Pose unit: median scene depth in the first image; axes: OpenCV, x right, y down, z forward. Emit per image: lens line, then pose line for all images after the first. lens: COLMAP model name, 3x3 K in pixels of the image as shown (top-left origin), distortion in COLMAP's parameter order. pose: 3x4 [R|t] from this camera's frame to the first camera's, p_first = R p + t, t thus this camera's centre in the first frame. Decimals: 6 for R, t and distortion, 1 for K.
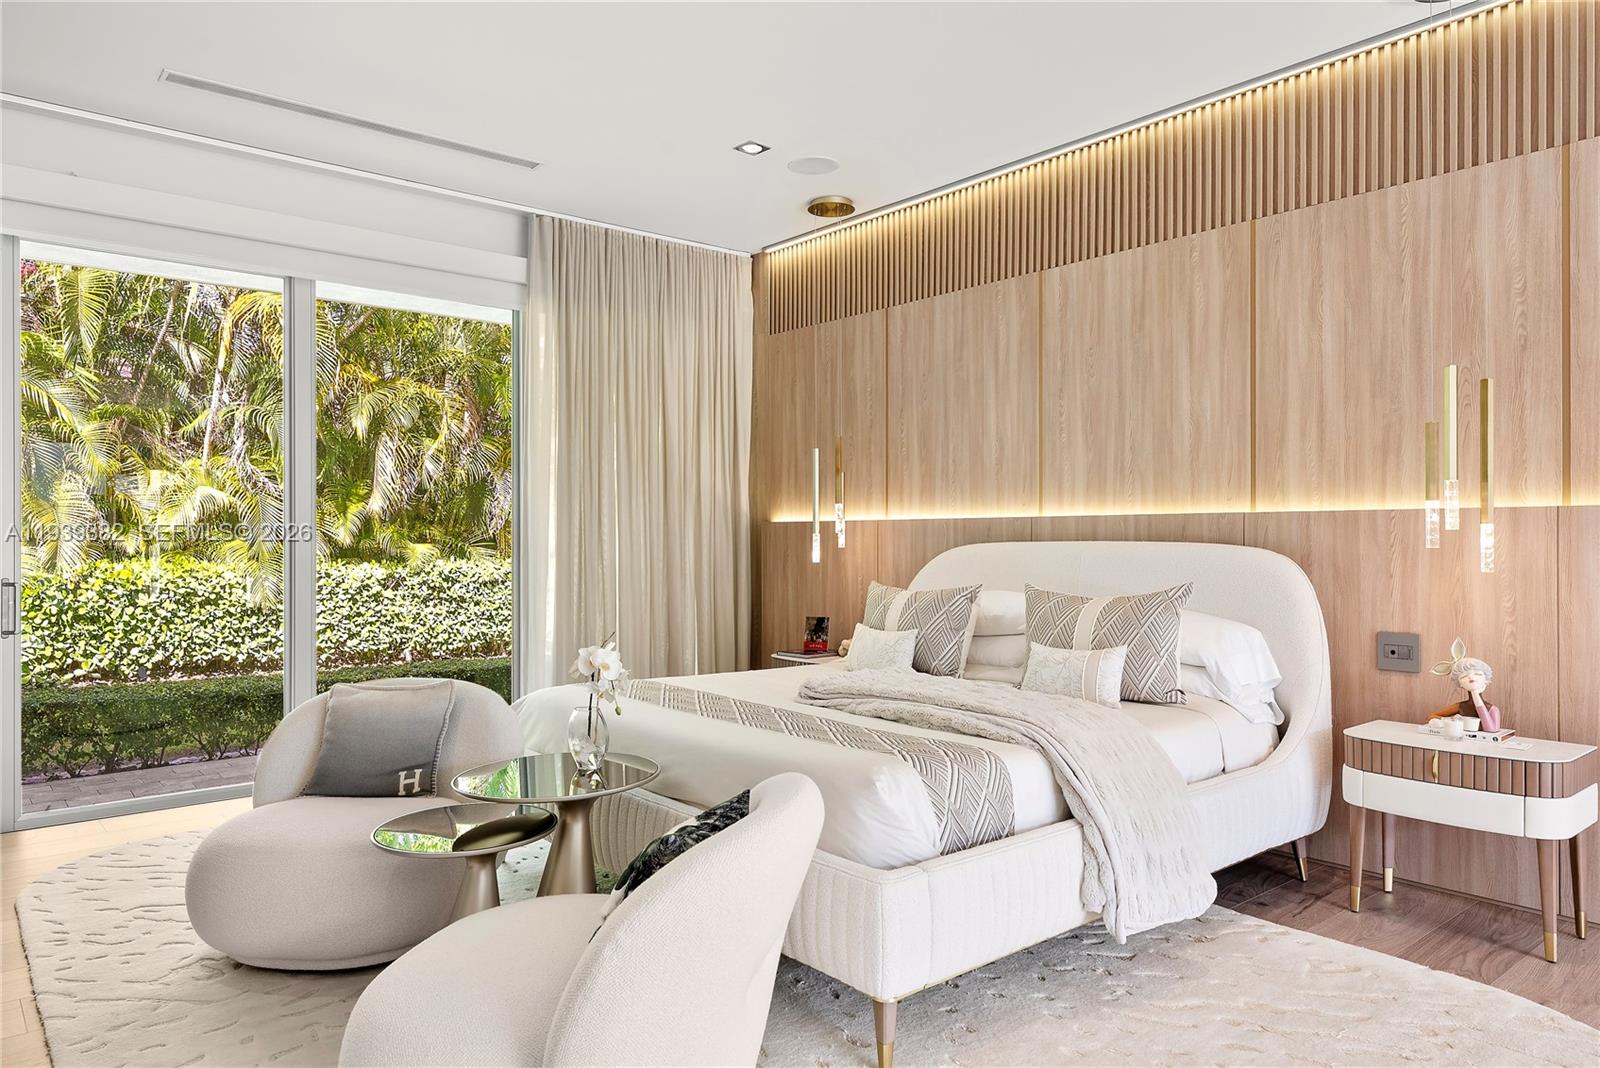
lens RADIAL K [[1051.2, 0, 803.6], [0, 1051.2, 541.1], [0, 0, 1]] dist [-0.000328, 0.000274]
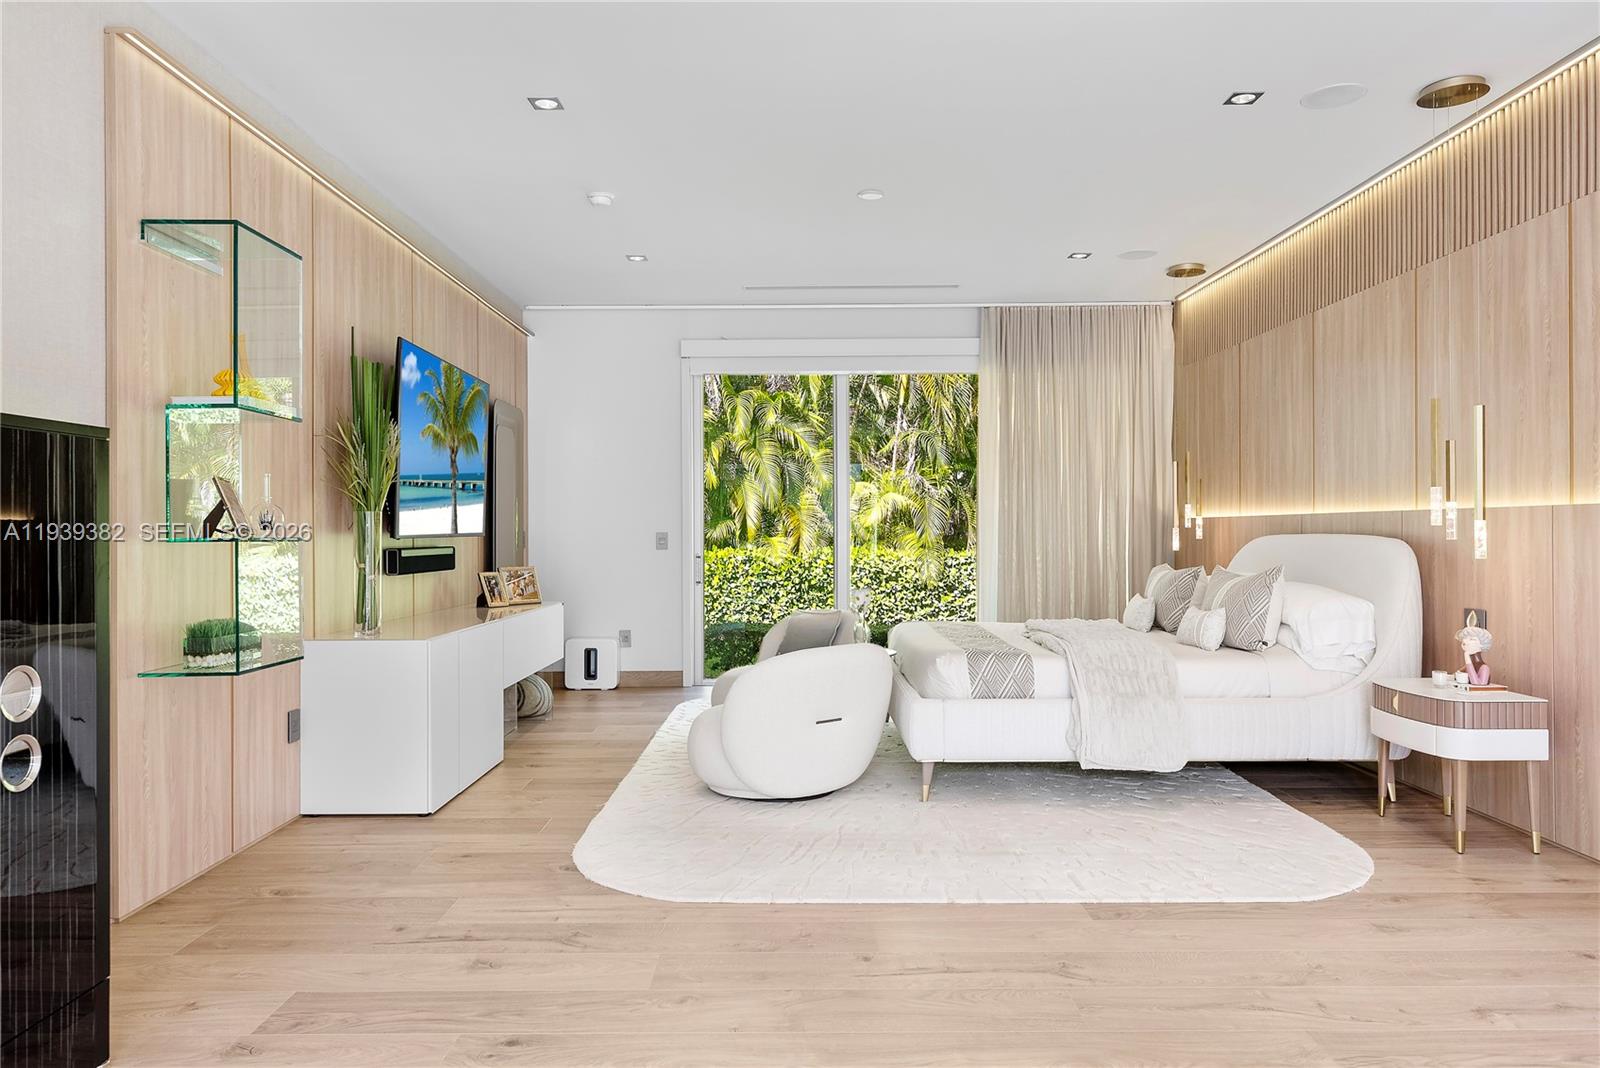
lens RADIAL K [[1107.3, 0, 802.8], [0, 1107.3, 533.5], [0, 0, 1]] dist [0.008440, -0.000359]
pose [[0.765892, -0.000921, -0.642968, 0.274499], [0.001475, 0.999999, 0.000324, -0.000741], [0.642967, -0.001196, 0.765893, -0.167956]]
